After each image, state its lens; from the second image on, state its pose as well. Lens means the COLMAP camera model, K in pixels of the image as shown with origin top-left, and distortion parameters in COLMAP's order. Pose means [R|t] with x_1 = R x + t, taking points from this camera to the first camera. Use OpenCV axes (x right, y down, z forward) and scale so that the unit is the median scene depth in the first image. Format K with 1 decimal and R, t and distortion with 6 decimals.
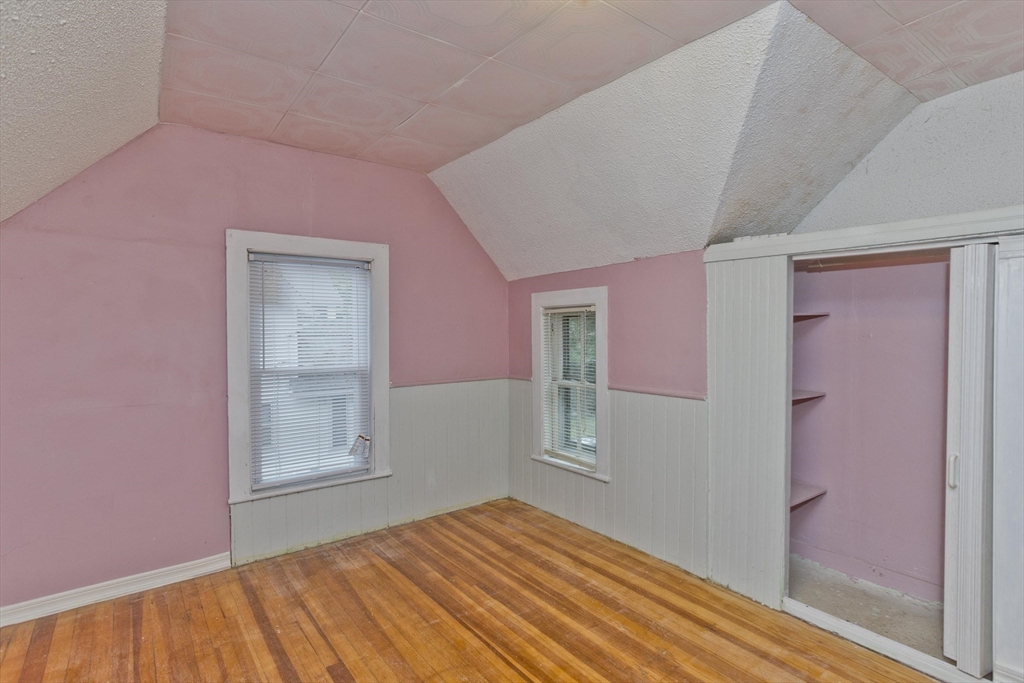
lens RADIAL K [[507.5, 0, 521.7], [0, 507.5, 337.8], [0, 0, 1]] dist [-0.037152, 0.018190]
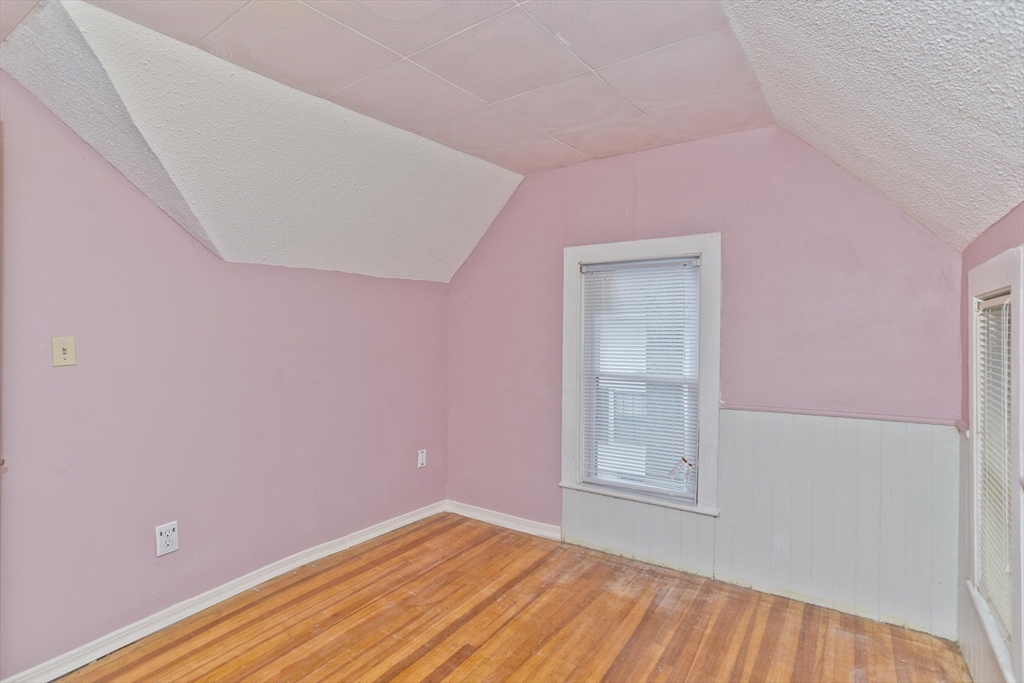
lens RADIAL K [[507.5, 0, 519.4], [0, 507.5, 331.4], [0, 0, 1]] dist [-0.037152, 0.018190]
pose [[0.311890, 0.004443, -0.950108, 0.476770], [-0.018144, 0.999835, -0.001280, -0.020266], [0.949945, 0.017638, 0.311919, 0.518636]]
